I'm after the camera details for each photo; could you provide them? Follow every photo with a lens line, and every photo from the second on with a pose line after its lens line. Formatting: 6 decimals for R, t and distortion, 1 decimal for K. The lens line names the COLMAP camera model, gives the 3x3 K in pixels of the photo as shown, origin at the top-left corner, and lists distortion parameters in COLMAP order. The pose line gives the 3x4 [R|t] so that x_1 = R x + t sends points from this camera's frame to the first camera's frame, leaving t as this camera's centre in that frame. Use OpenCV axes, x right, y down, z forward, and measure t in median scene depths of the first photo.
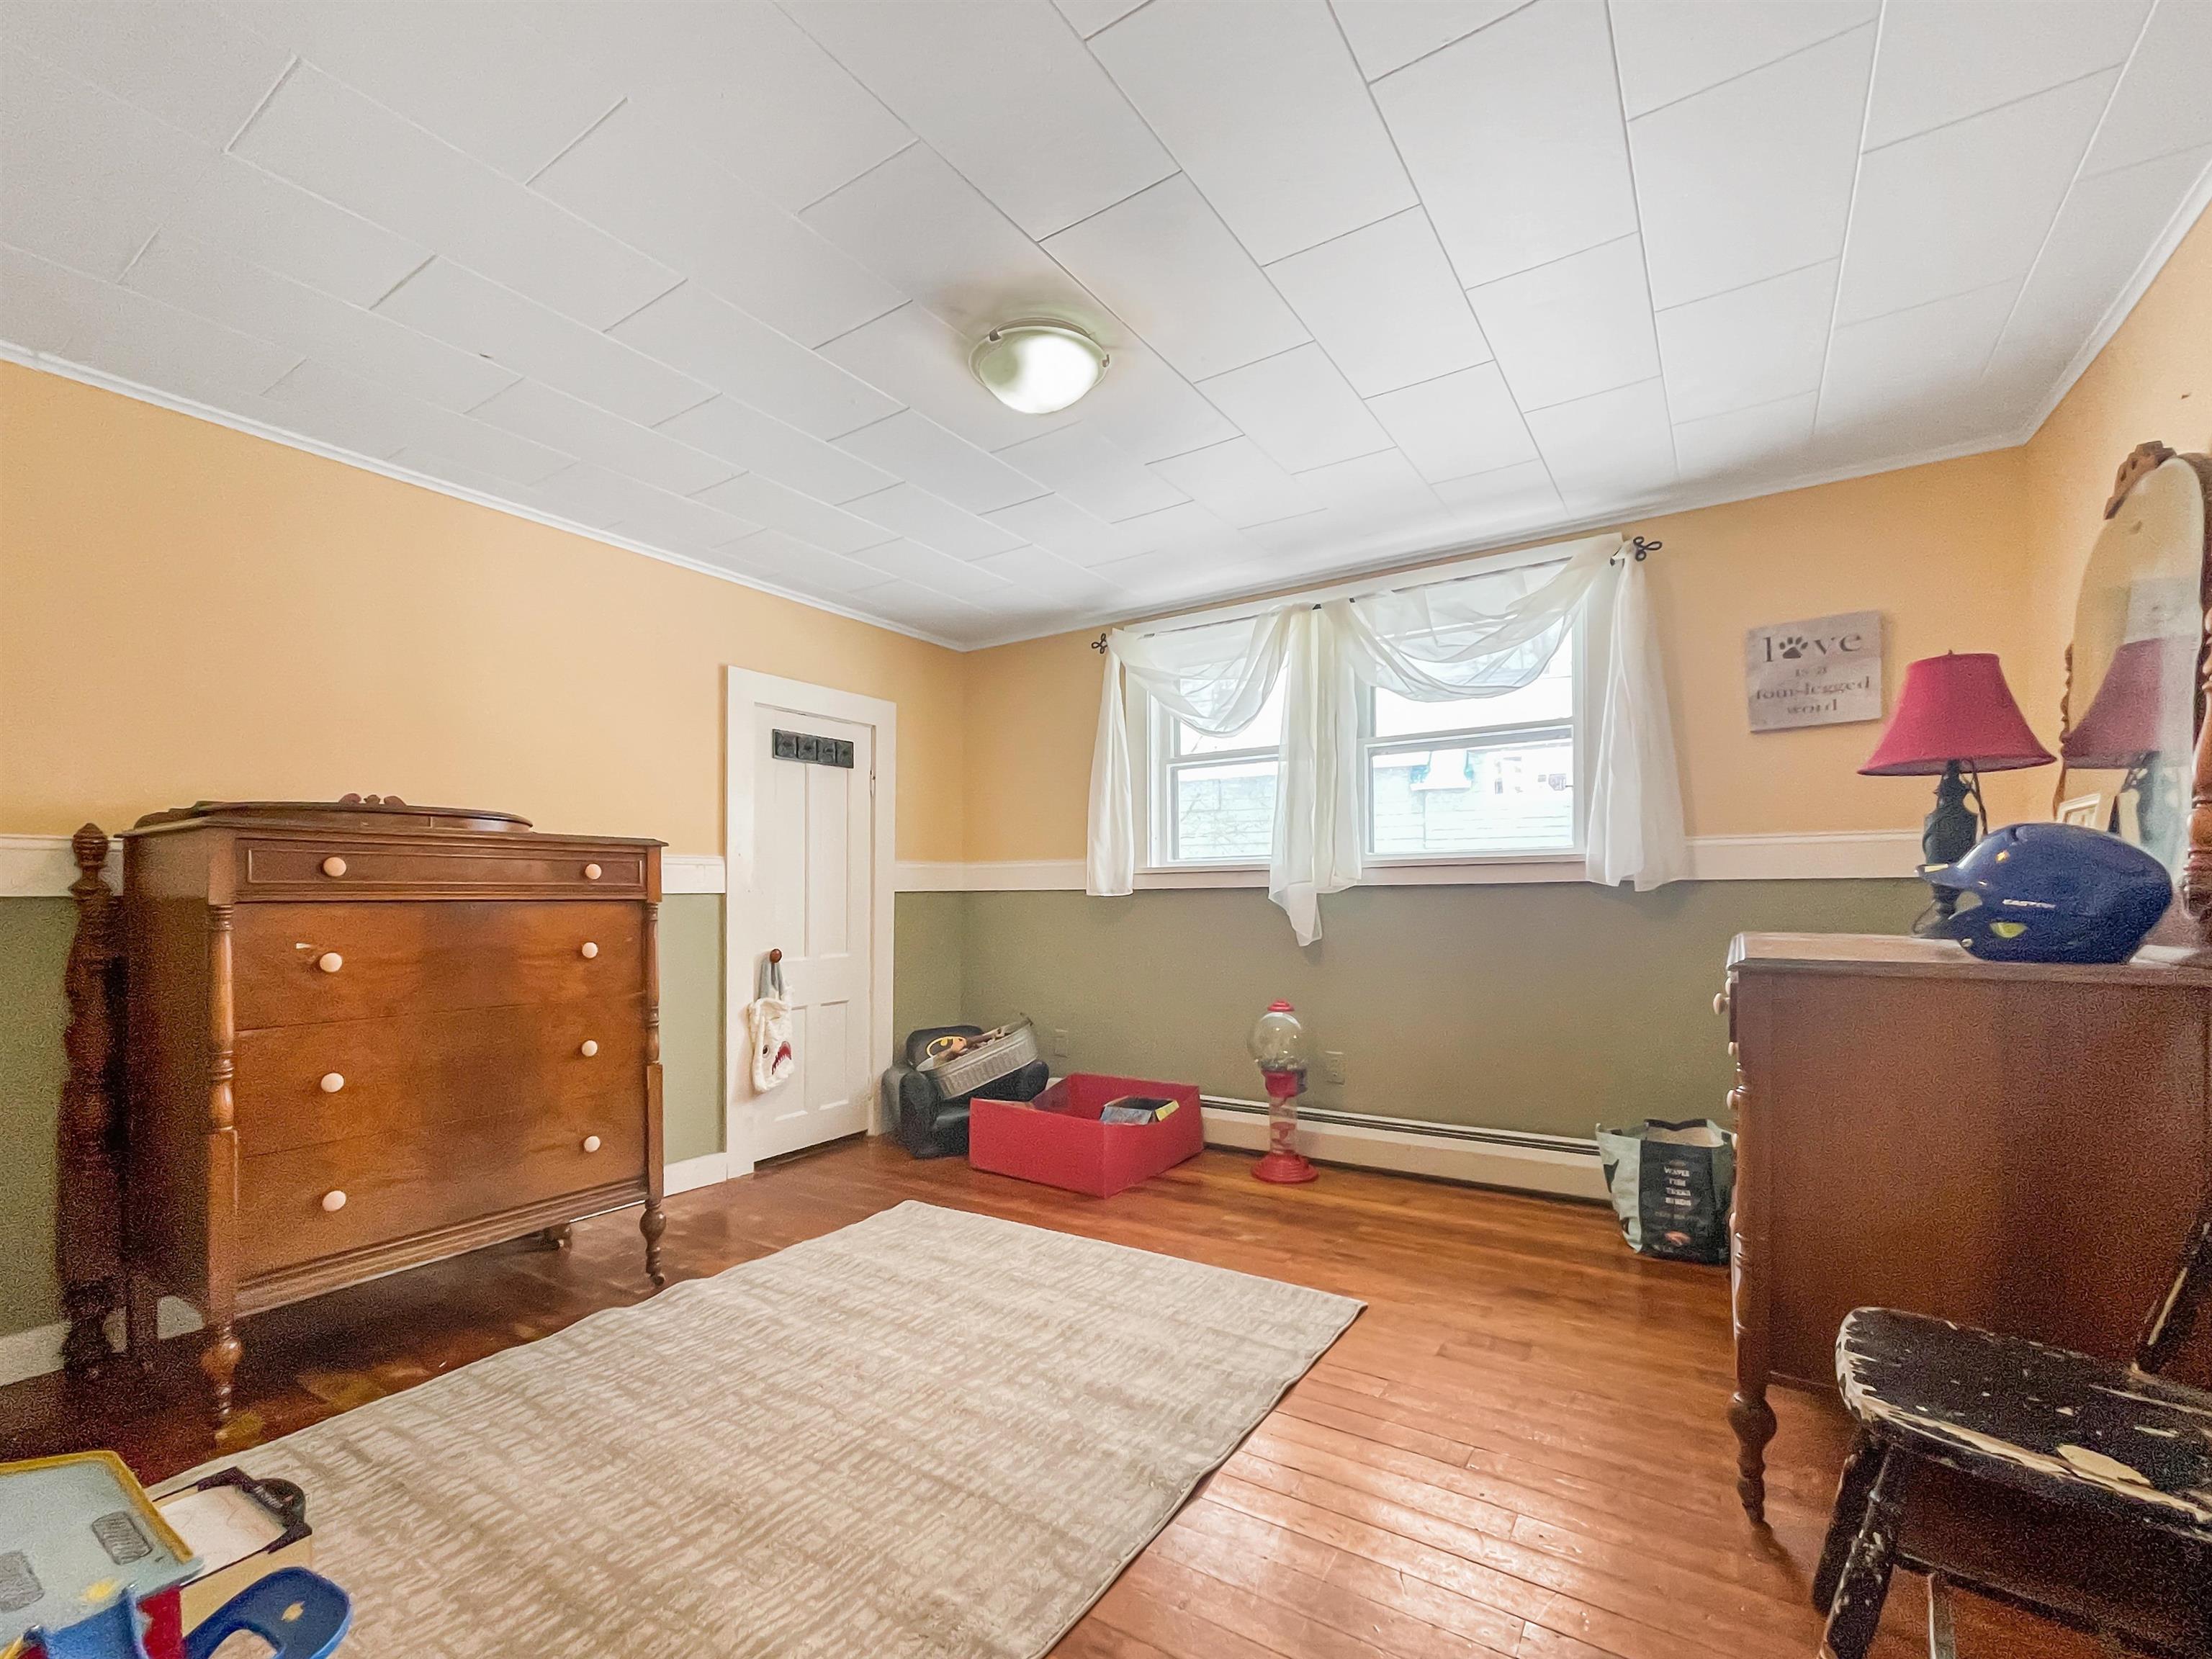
lens RADIAL K [[938.4, 0, 1064.1], [0, 938.4, 889.3], [0, 0, 1]] dist [0.001686, 0.001084]
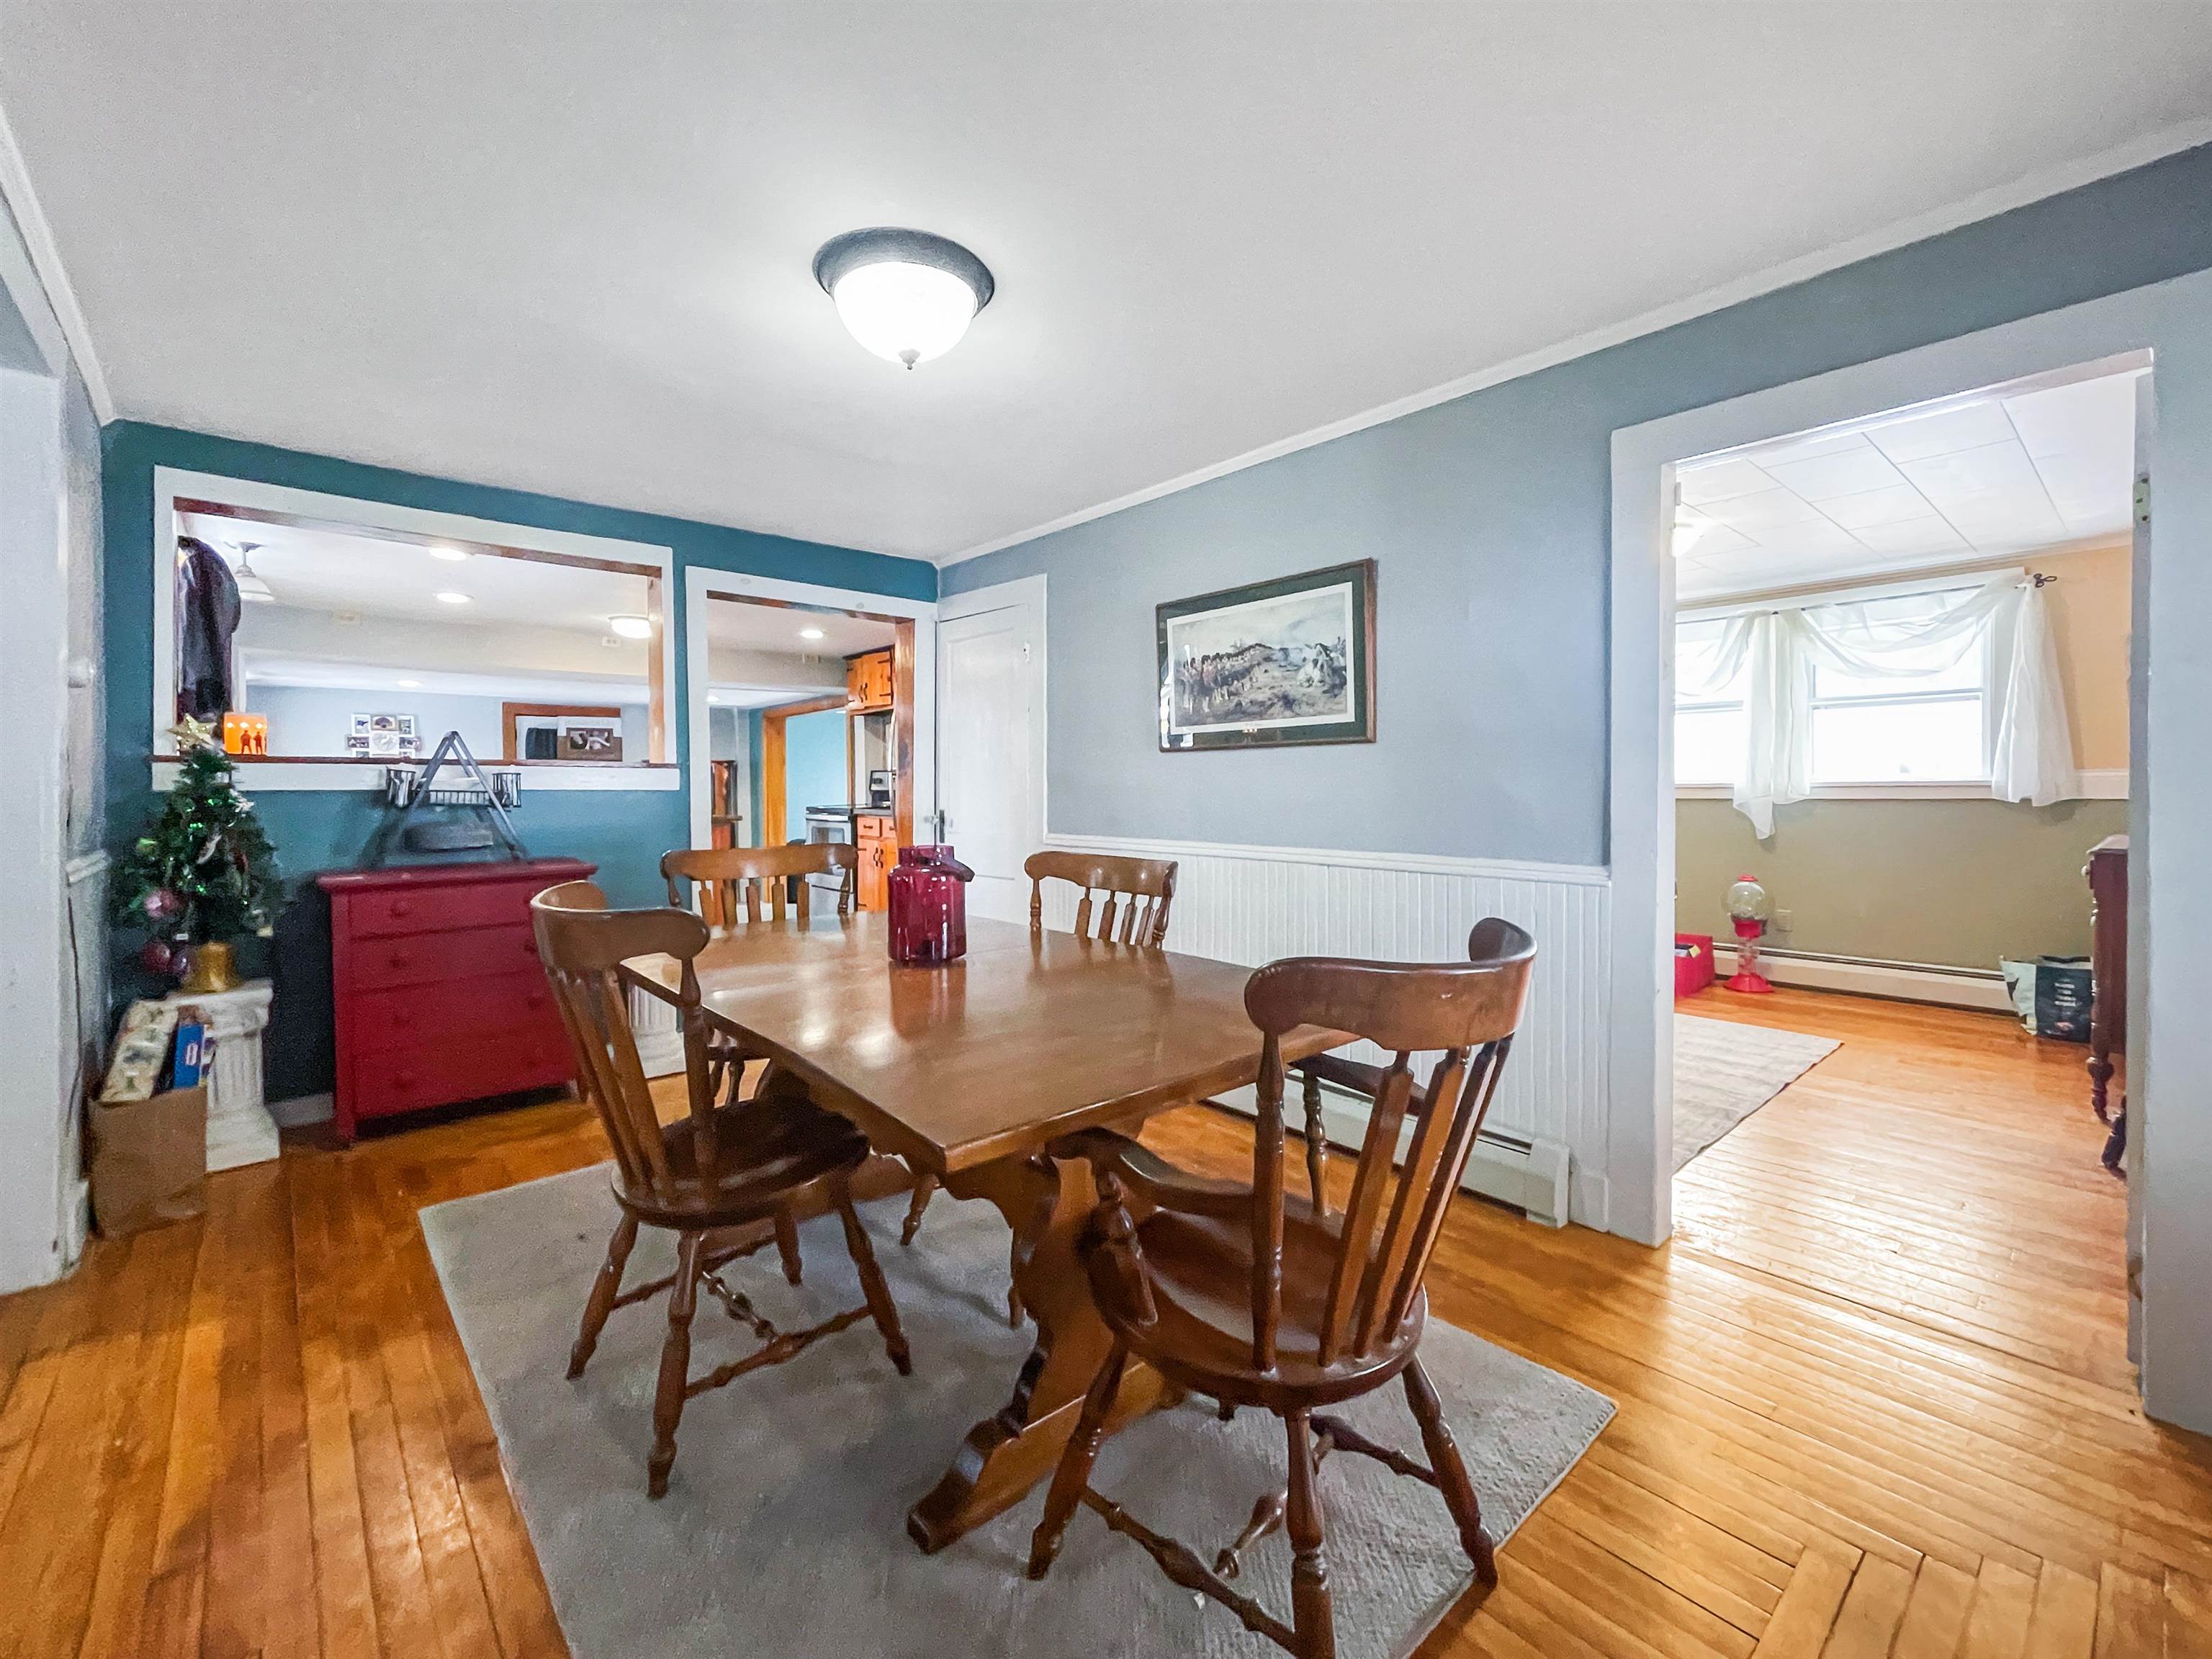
lens RADIAL K [[938.4, 0, 1077.1], [0, 938.4, 784.9], [0, 0, 1]] dist [0.001686, 0.001084]
pose [[0.966072, 0.004647, -0.258231, -0.482732], [-0.005083, 0.999987, -0.001023, -0.021718], [0.258222, 0.002301, 0.966083, -0.850999]]
